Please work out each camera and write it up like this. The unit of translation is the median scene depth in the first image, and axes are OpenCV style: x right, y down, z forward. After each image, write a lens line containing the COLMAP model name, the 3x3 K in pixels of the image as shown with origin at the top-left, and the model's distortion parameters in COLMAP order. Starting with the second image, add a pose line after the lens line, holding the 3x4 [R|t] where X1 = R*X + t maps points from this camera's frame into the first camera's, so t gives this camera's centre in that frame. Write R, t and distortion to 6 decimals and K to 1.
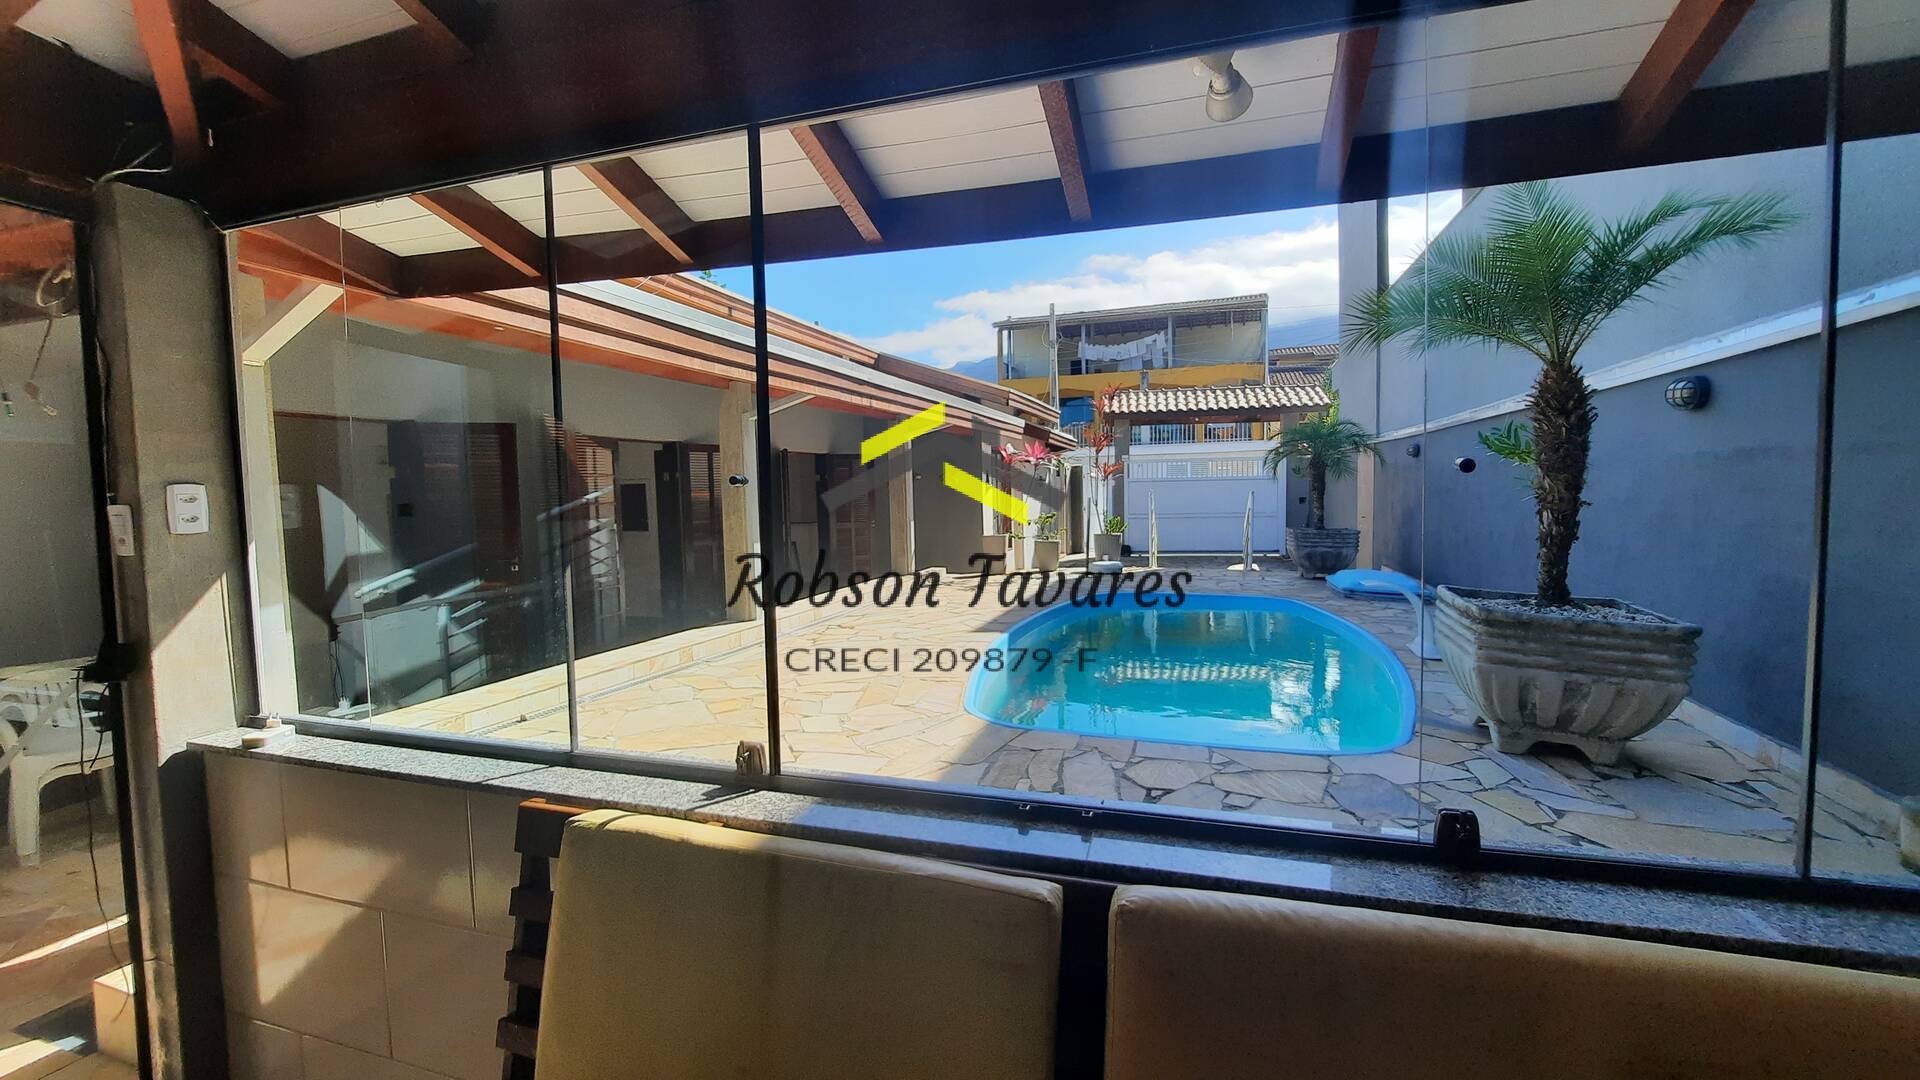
lens RADIAL K [[772.9, 0, 950.0], [0, 772.9, 533.9], [0, 0, 1]] dist [-0.008592, -0.003223]
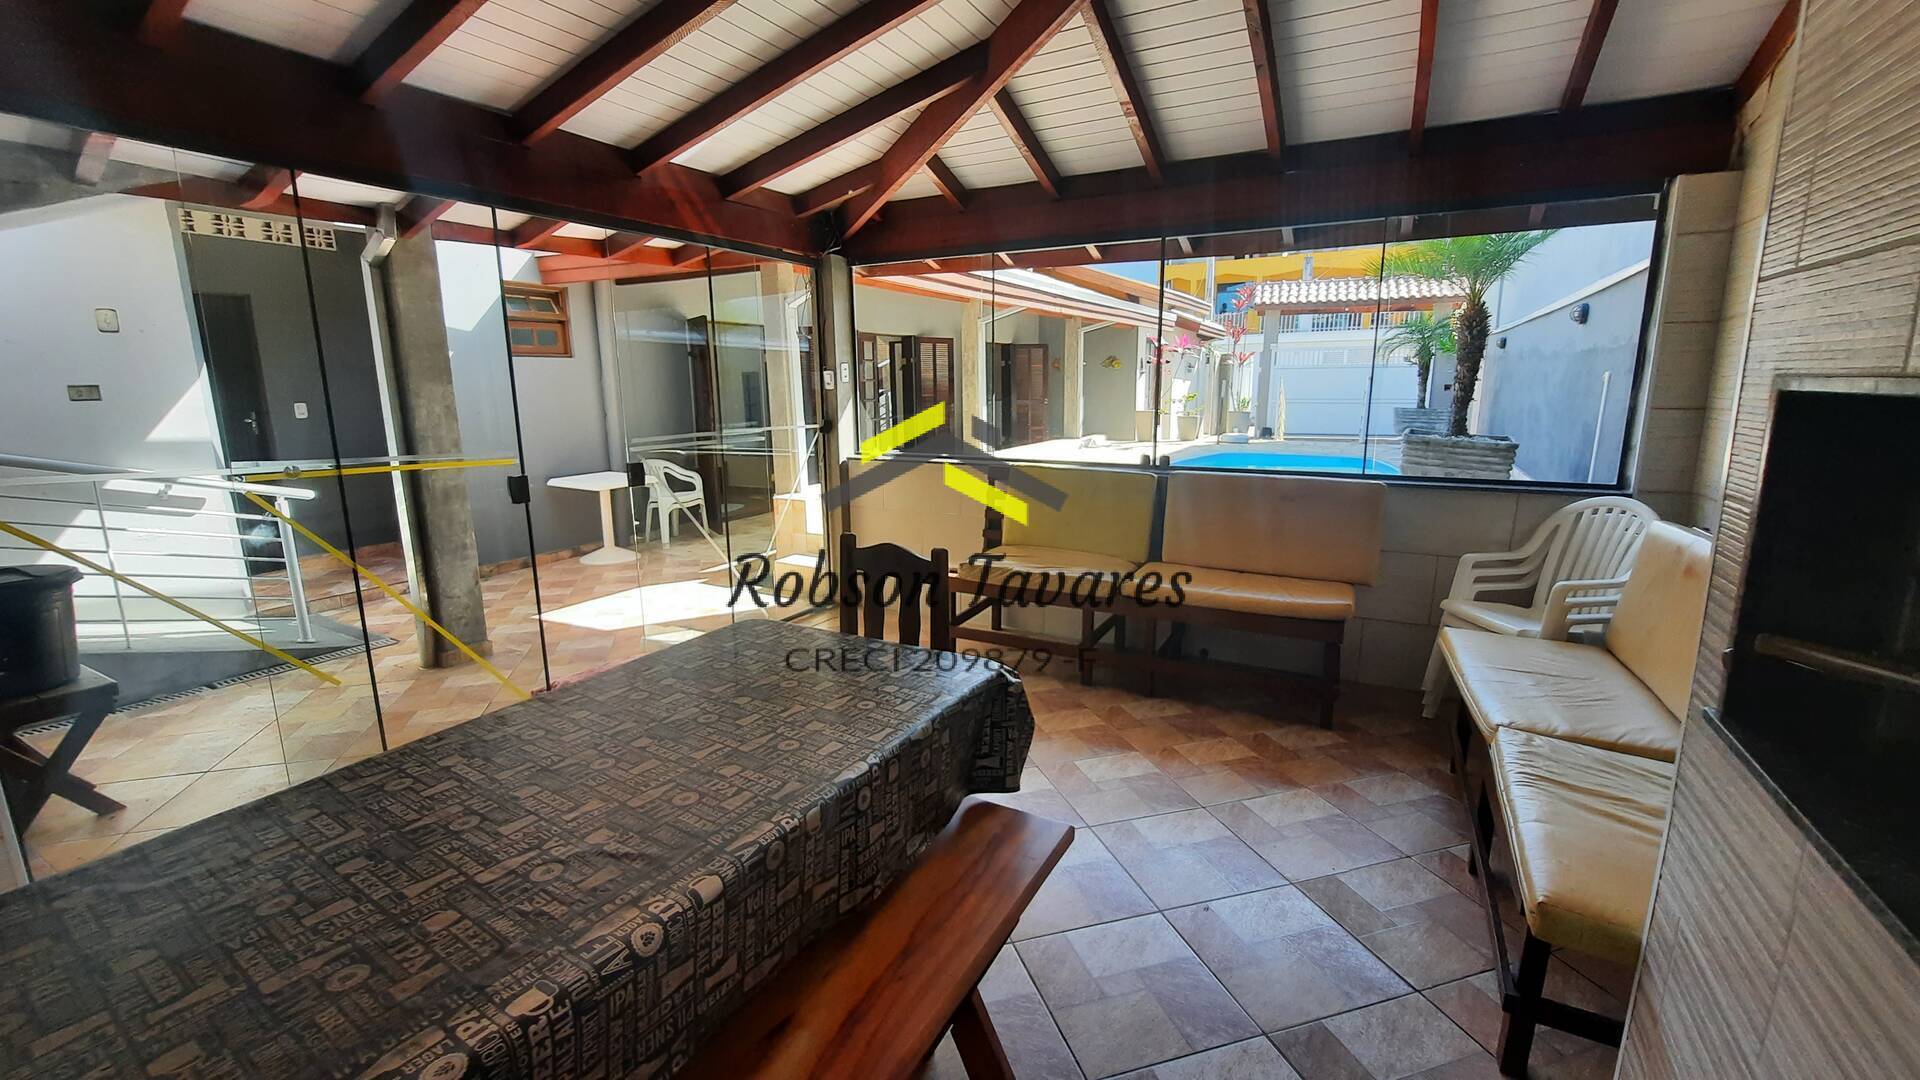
lens RADIAL K [[772.9, 0, 950.0], [0, 772.9, 533.9], [0, 0, 1]] dist [-0.008592, -0.003223]
pose [[0.981821, 0.045488, -0.184276, -0.018853], [-0.018411, 0.989104, 0.146061, 0.026932], [0.188912, -0.140013, 0.971961, -0.361573]]
